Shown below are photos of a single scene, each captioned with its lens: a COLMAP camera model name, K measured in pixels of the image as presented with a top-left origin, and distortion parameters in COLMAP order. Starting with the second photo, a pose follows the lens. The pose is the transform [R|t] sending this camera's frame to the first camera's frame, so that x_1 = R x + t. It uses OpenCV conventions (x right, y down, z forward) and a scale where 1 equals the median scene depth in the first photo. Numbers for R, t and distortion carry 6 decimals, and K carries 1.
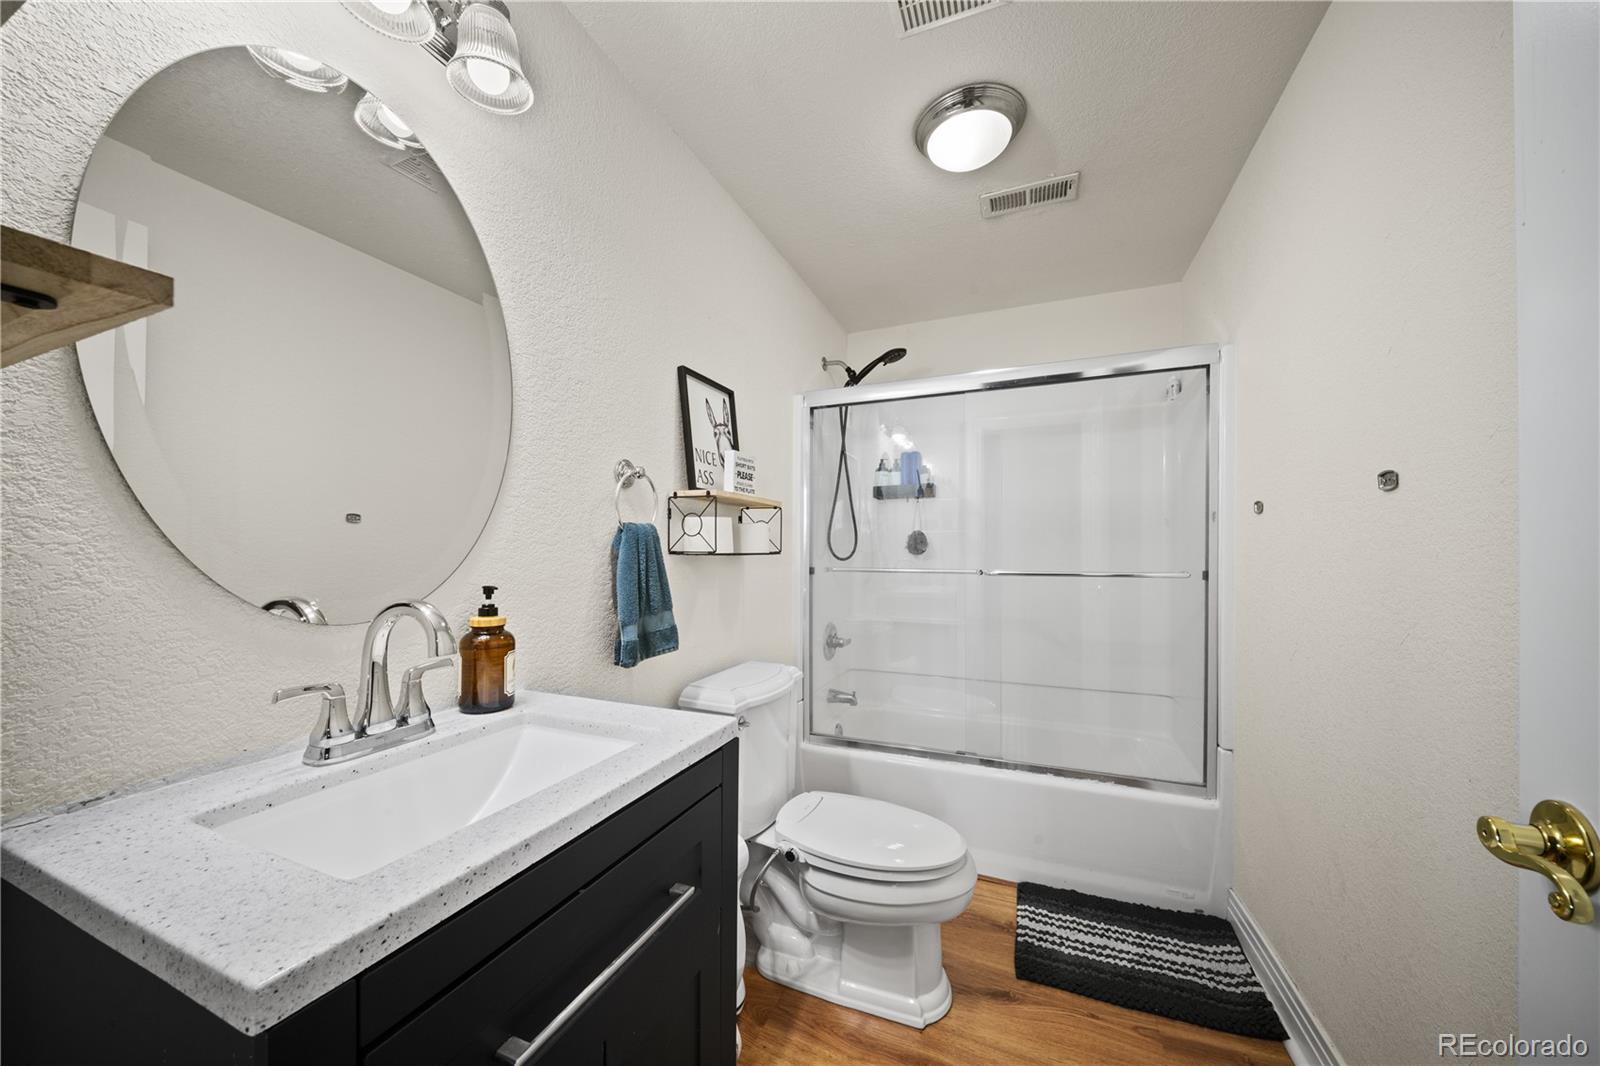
lens RADIAL K [[553.7, 0, 798.6], [0, 553.7, 537.6], [0, 0, 1]] dist [0.000611, -0.003473]
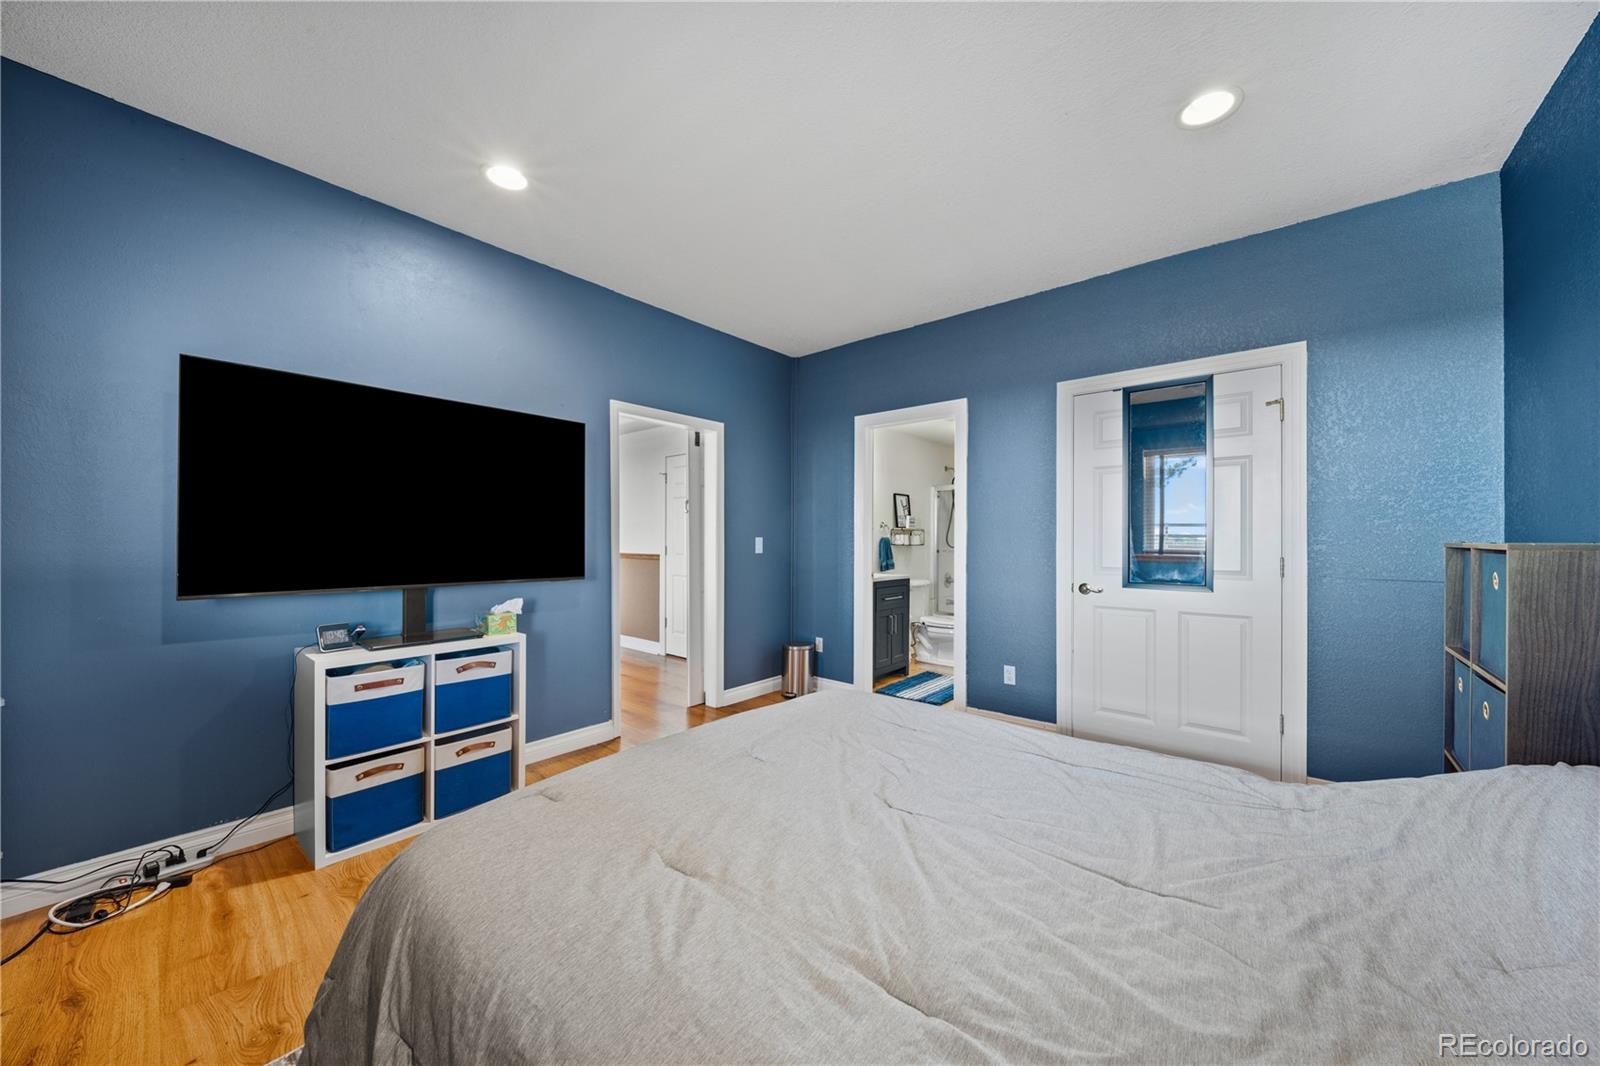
lens RADIAL K [[553.7, 0, 798.6], [0, 553.7, 537.6], [0, 0, 1]] dist [0.000611, -0.003473]
pose [[0.948997, 0.007688, -0.315192, 0.340652], [0.002354, 0.999502, 0.031470, -0.134710], [0.315277, -0.030607, 0.948506, -2.667005]]
